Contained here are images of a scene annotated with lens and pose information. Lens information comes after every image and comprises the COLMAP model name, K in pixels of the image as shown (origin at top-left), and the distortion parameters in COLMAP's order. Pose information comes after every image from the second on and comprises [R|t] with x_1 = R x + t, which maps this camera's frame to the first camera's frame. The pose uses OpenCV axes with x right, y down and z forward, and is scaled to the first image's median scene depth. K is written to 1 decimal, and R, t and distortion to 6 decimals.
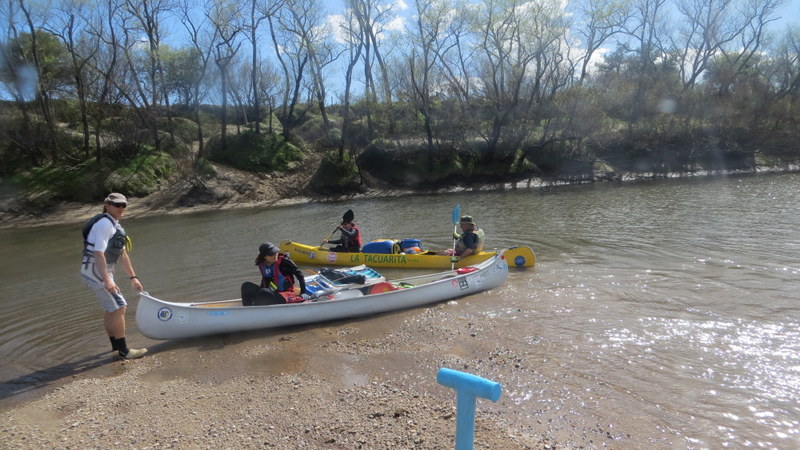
lens RADIAL K [[648.9, 0, 396.1], [0, 648.9, 224.4], [0, 0, 1]] dist [-0.012024, 0.001485]
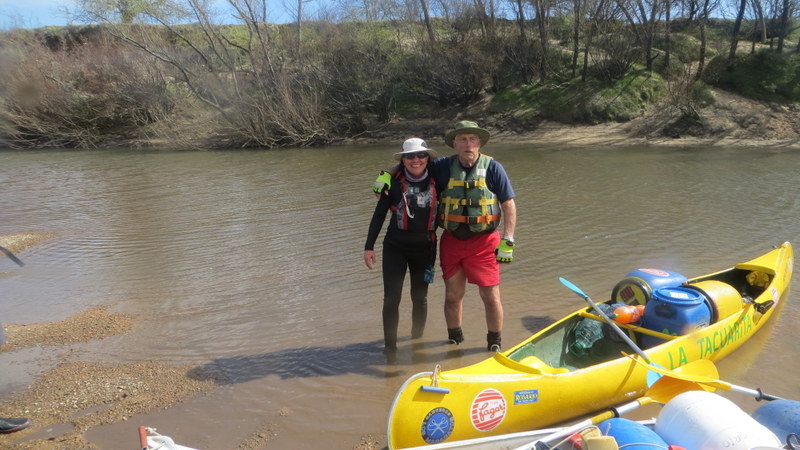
lens RADIAL K [[648.9, 0, 395.8], [0, 648.9, 222.5], [0, 0, 1]] dist [-0.012024, 0.001485]
pose [[0.754378, 0.175265, -0.632611, -0.032702], [-0.106269, 0.983593, 0.145780, -0.002925], [0.647782, -0.042747, 0.760626, 0.095867]]
